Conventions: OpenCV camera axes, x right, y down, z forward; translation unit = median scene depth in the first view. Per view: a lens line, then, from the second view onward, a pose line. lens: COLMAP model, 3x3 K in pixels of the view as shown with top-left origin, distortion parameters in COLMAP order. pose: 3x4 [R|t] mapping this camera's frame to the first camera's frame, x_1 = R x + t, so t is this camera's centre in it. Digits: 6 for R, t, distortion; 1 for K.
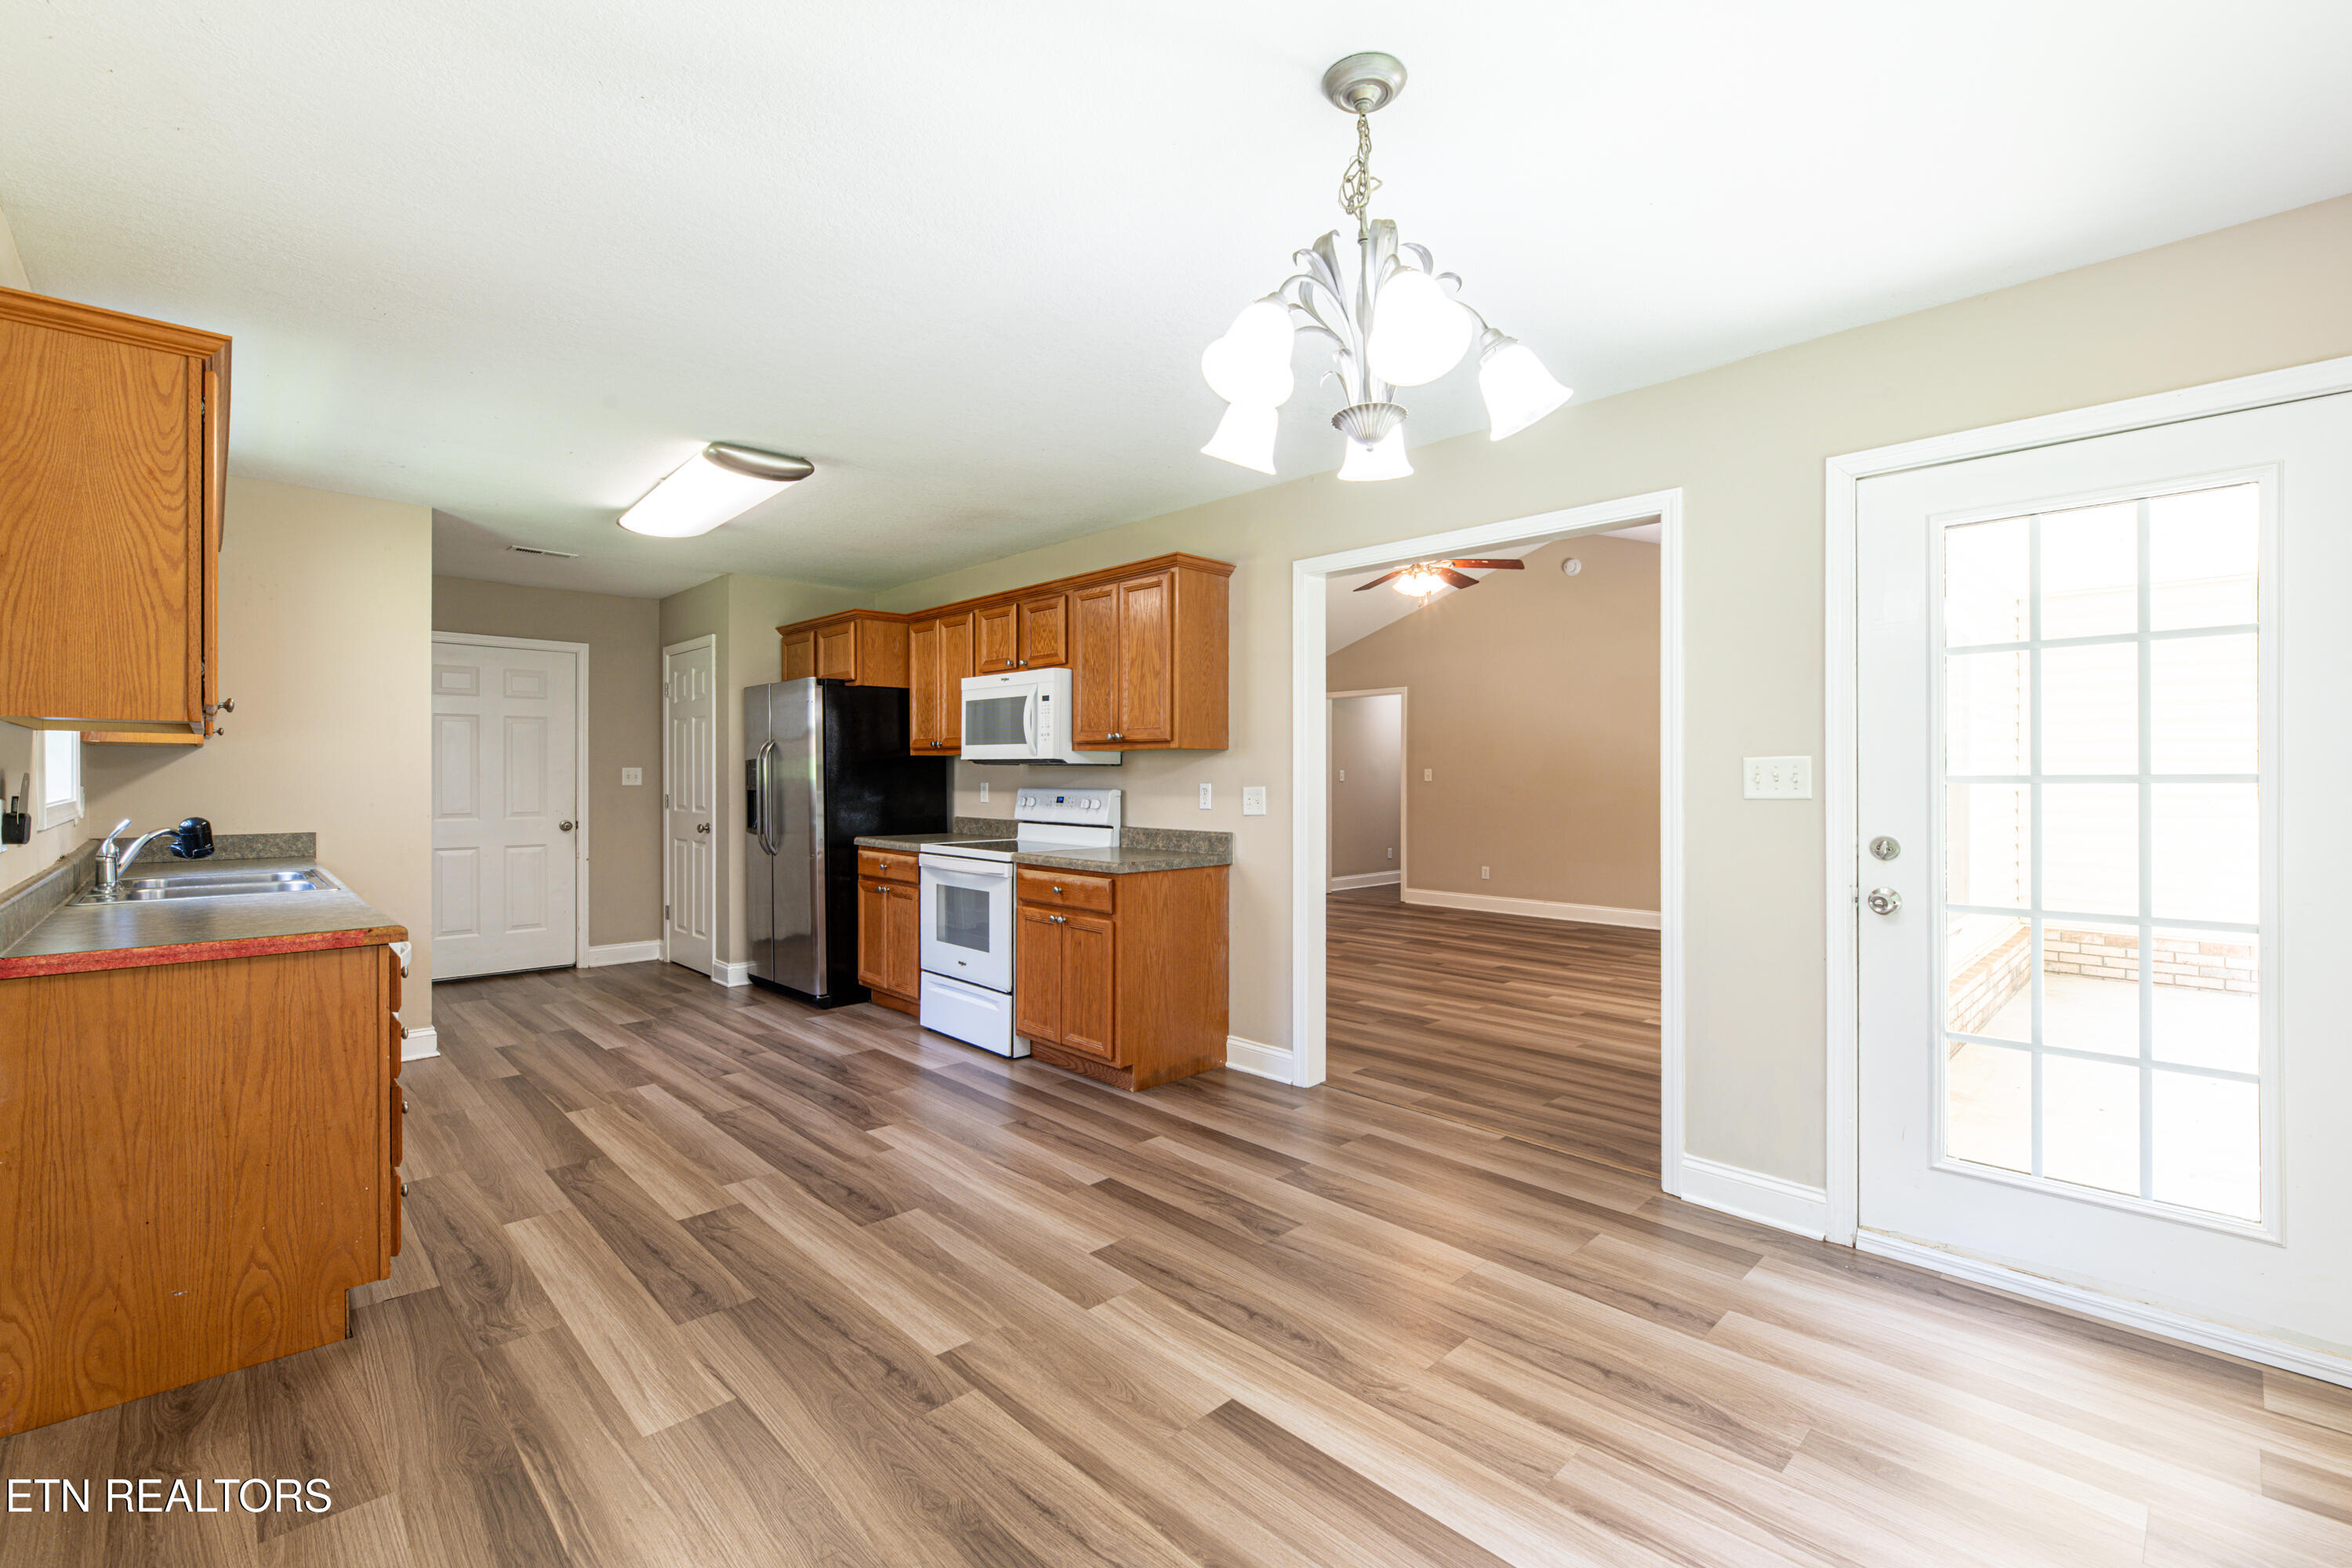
lens RADIAL K [[1013.5, 0, 1190.1], [0, 1013.5, 780.0], [0, 0, 1]] dist [-0.006450, 0.001113]
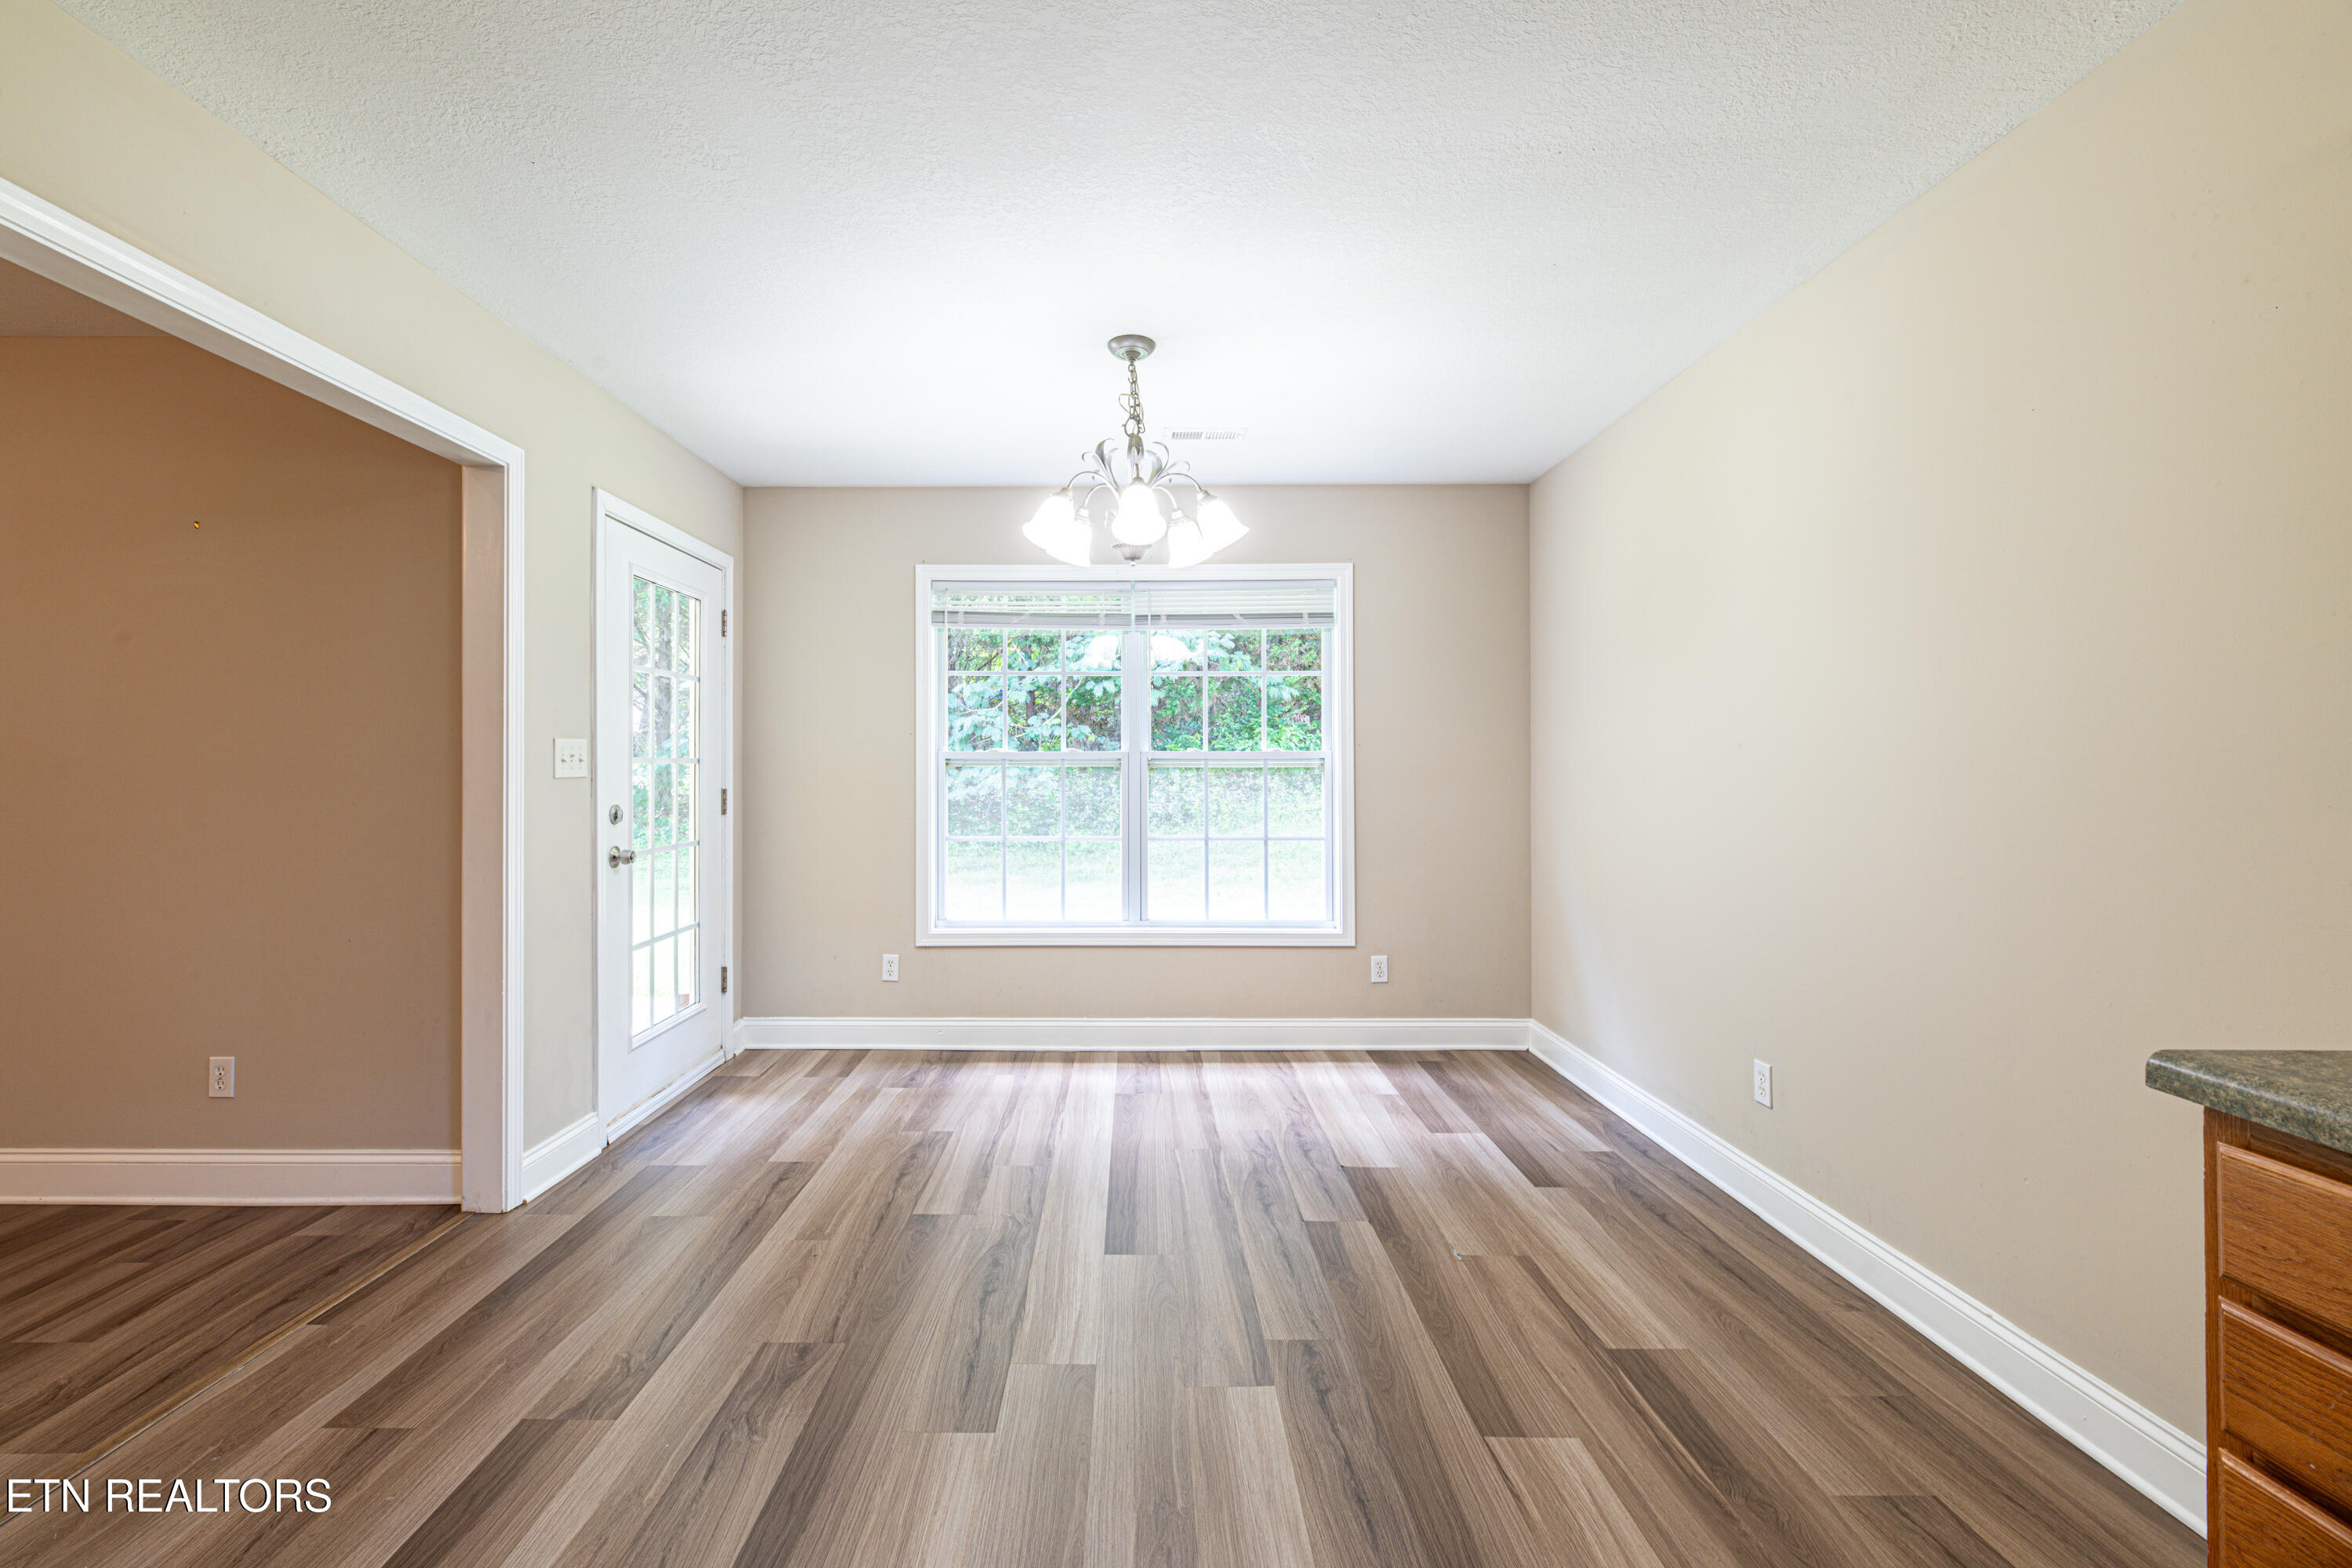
lens RADIAL K [[959.1, 0, 1149.1], [0, 959.1, 753.2], [0, 0, 1]] dist [-0.001848, 0.002937]
pose [[-0.716301, 0.014187, 0.697647, -0.547879], [0.006992, 0.999889, -0.013154, 0.005950], [-0.697756, -0.004544, -0.716321, 1.189886]]
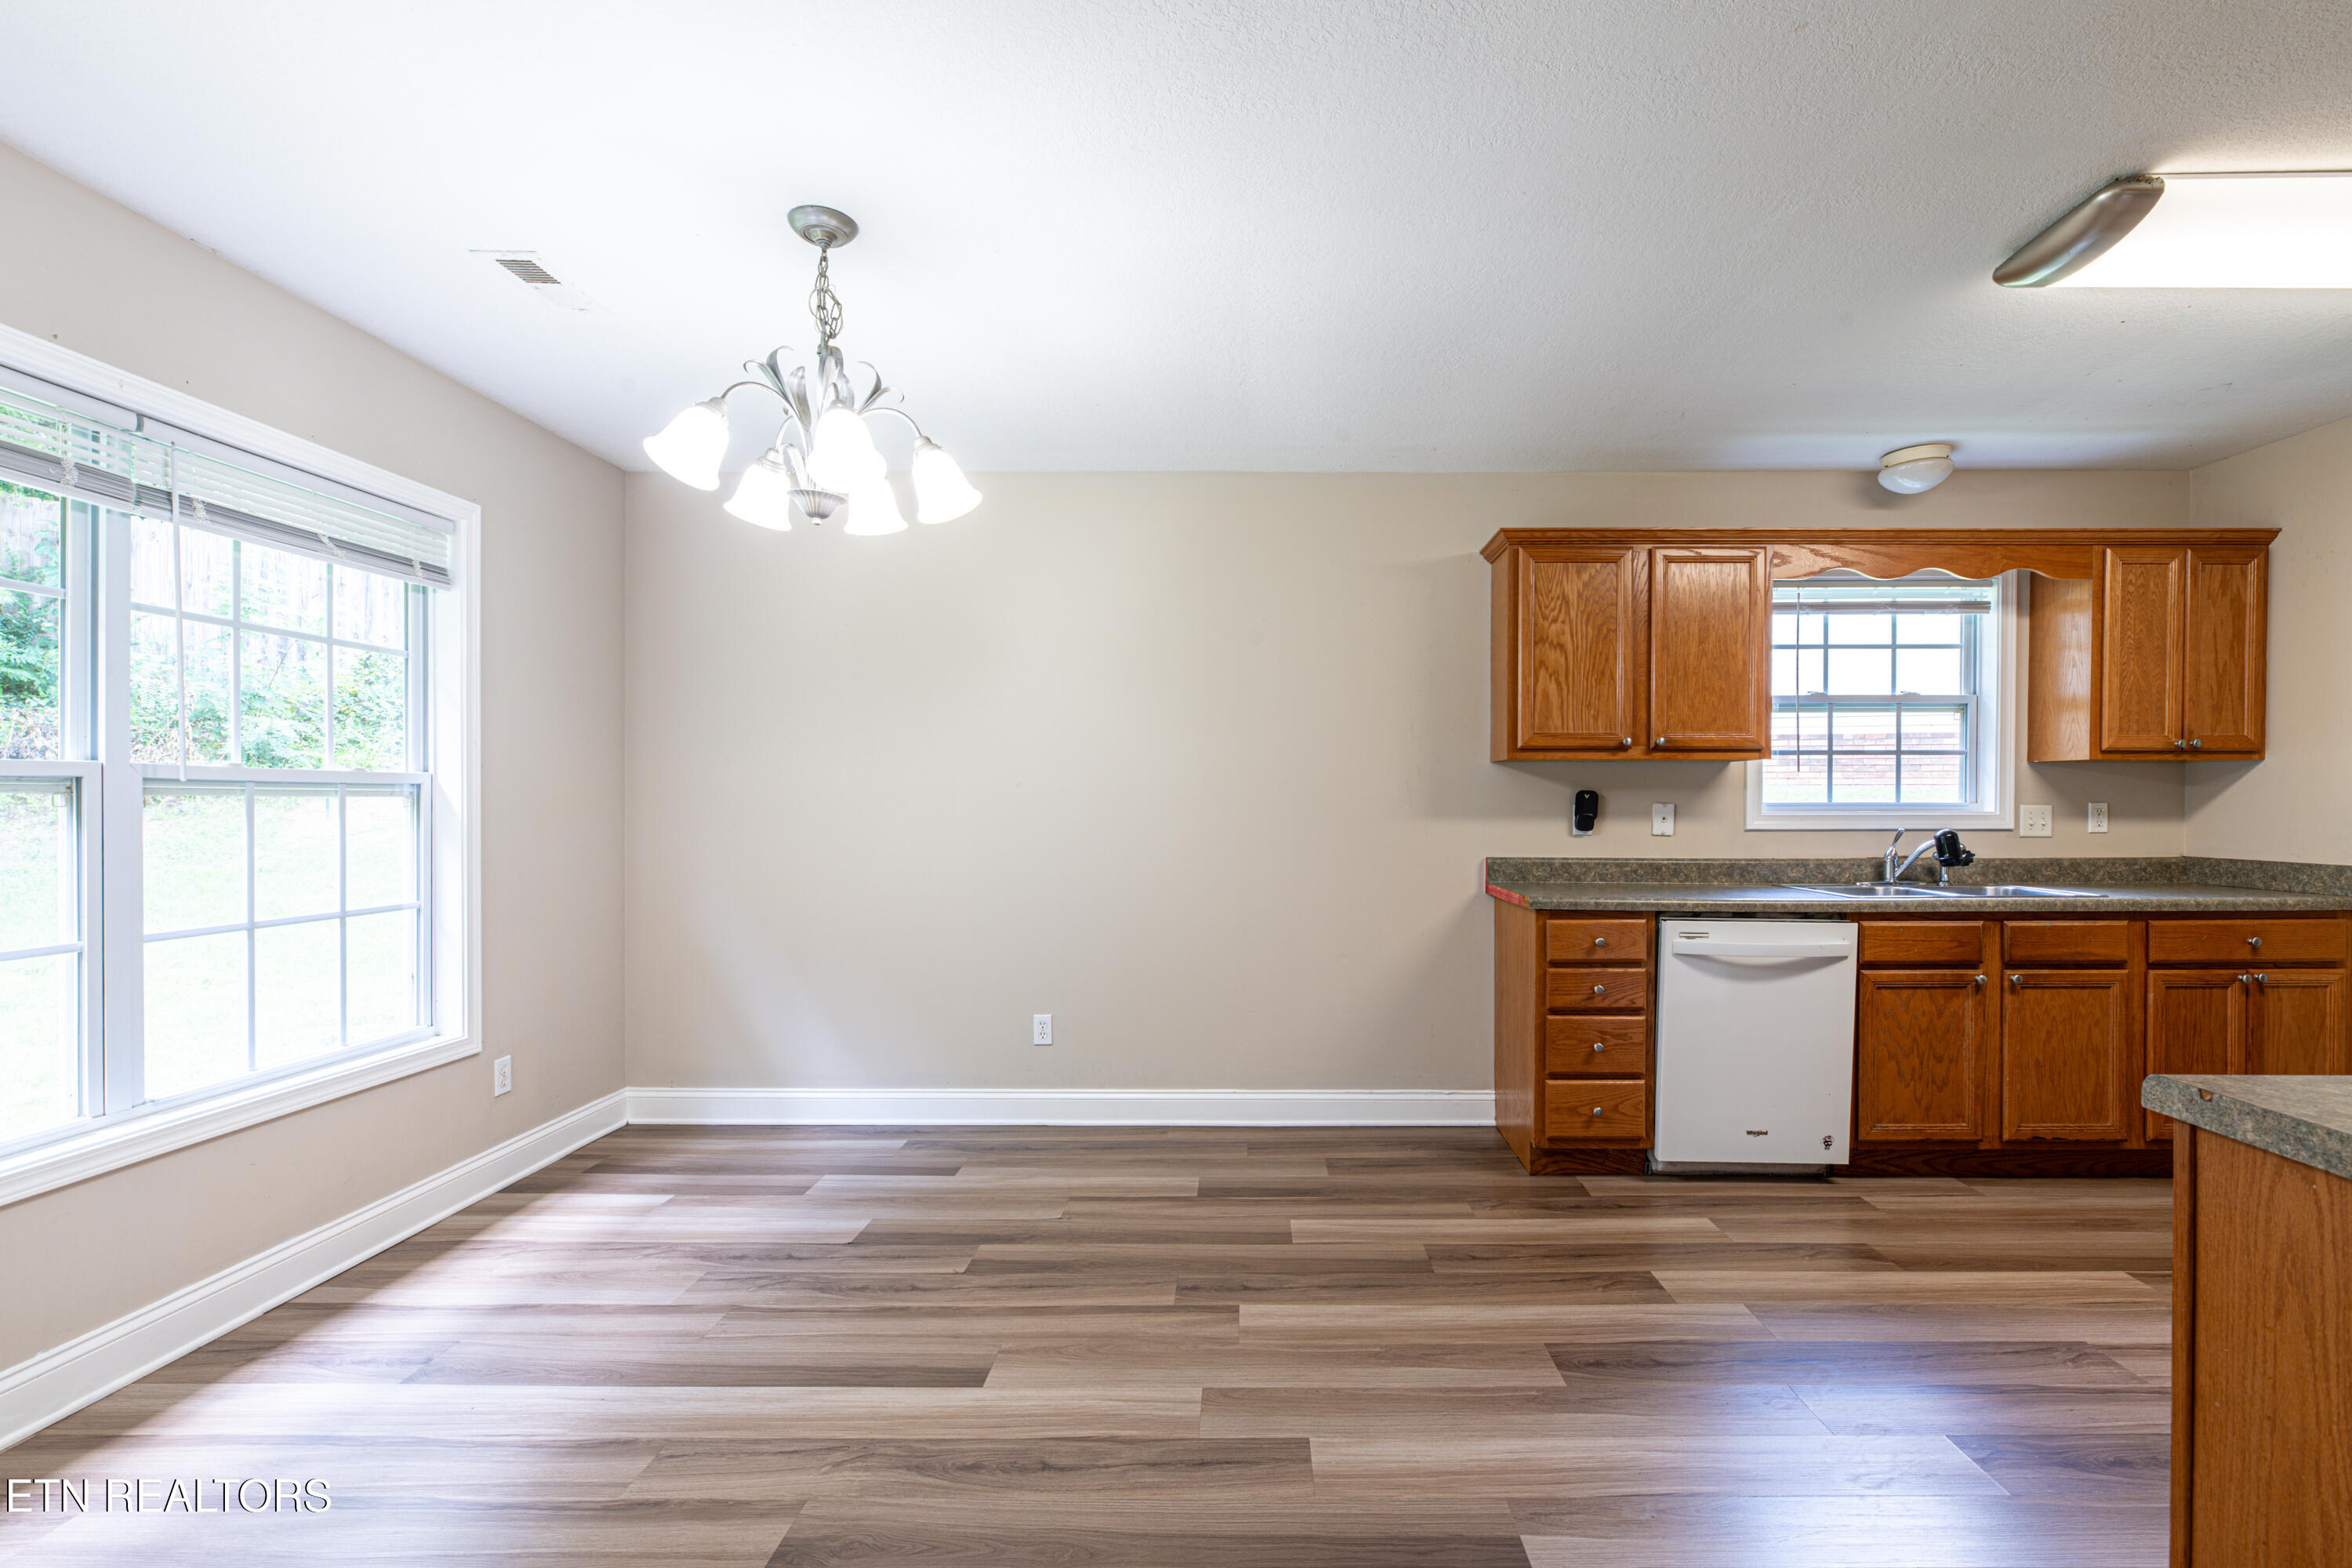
lens RADIAL K [[1053.1, 0, 1198.8], [0, 1053.1, 817.2], [0, 0, 1]] dist [-0.009170, -0.001628]
pose [[-0.723015, 0.010768, -0.690748, 0.404827], [-0.004374, 0.999787, 0.020163, 0.003755], [0.690819, 0.017600, -0.722814, 1.260897]]
